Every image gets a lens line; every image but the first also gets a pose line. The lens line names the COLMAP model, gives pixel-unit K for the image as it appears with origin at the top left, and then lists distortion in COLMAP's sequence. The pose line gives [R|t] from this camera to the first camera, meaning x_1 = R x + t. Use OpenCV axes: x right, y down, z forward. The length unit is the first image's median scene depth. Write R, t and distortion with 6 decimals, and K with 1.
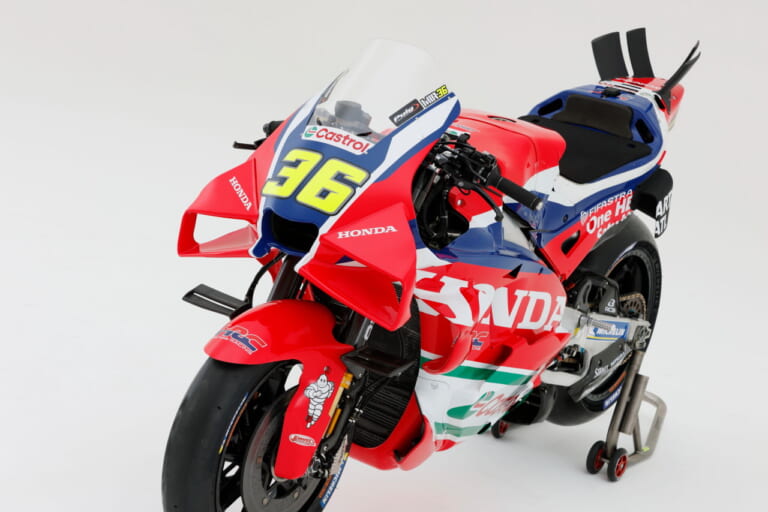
lens RADIAL K [[1725.7, 0, 381.6], [0, 1725.7, 255.1], [0, 0, 1]] dist [-0.223491, 0.000000]
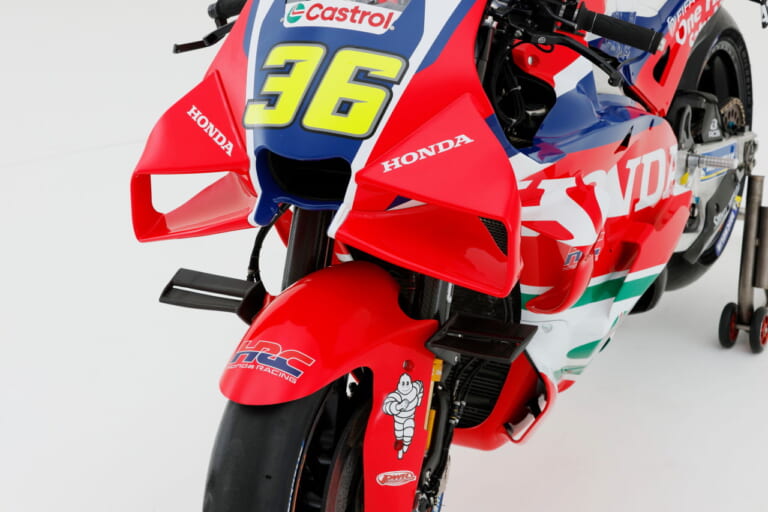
lens RADIAL K [[1725.7, 0, 388.1], [0, 1725.7, 256.4], [0, 0, 1]] dist [-0.223491, 0.000000]
pose [[0.971317, -0.235061, 0.035920, -0.051310], [0.227970, 0.963481, 0.140481, -0.065485], [-0.067630, -0.128262, 0.989432, 0.350875]]
